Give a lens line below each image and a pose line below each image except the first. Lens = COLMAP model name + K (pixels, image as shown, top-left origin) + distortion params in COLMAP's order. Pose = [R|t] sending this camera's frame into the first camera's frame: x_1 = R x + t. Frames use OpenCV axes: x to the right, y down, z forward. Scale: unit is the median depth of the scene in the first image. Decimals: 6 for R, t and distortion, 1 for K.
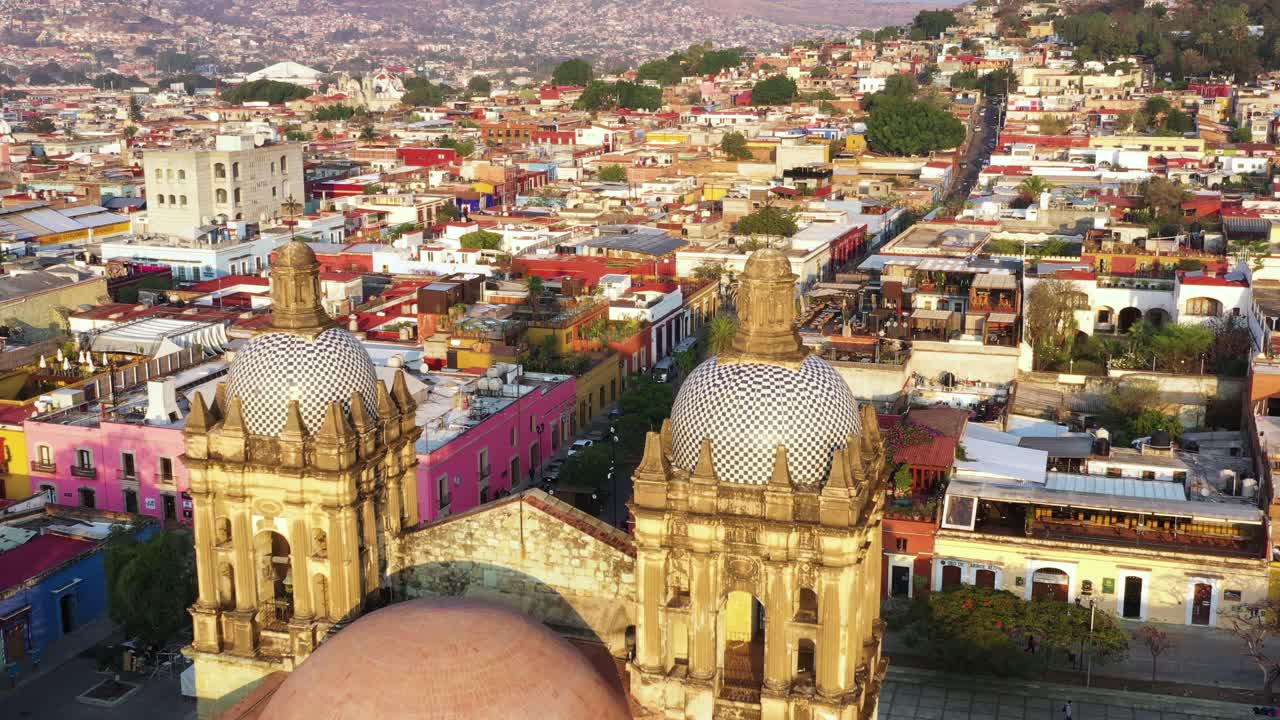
lens RADIAL K [[1446.8, 0, 632.3], [0, 1446.8, 358.3], [0, 0, 1]] dist [0.016108, -0.016057]
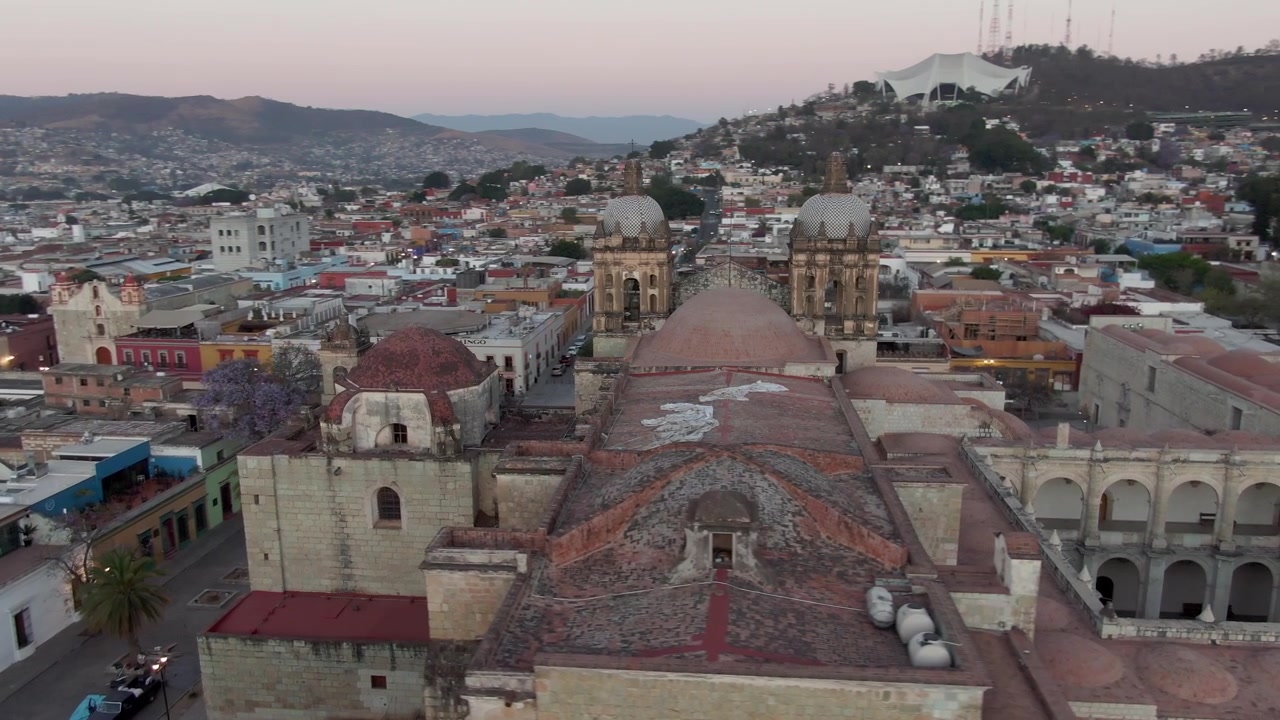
lens RADIAL K [[966.7, 0, 632.2], [0, 966.7, 358.0], [0, 0, 1]] dist [-0.025552, 0.012919]
pose [[0.980487, -0.043408, 0.191729, -0.066956], [0.048020, 0.998657, -0.019472, 0.033806], [-0.190626, 0.028299, 0.981255, -0.068973]]
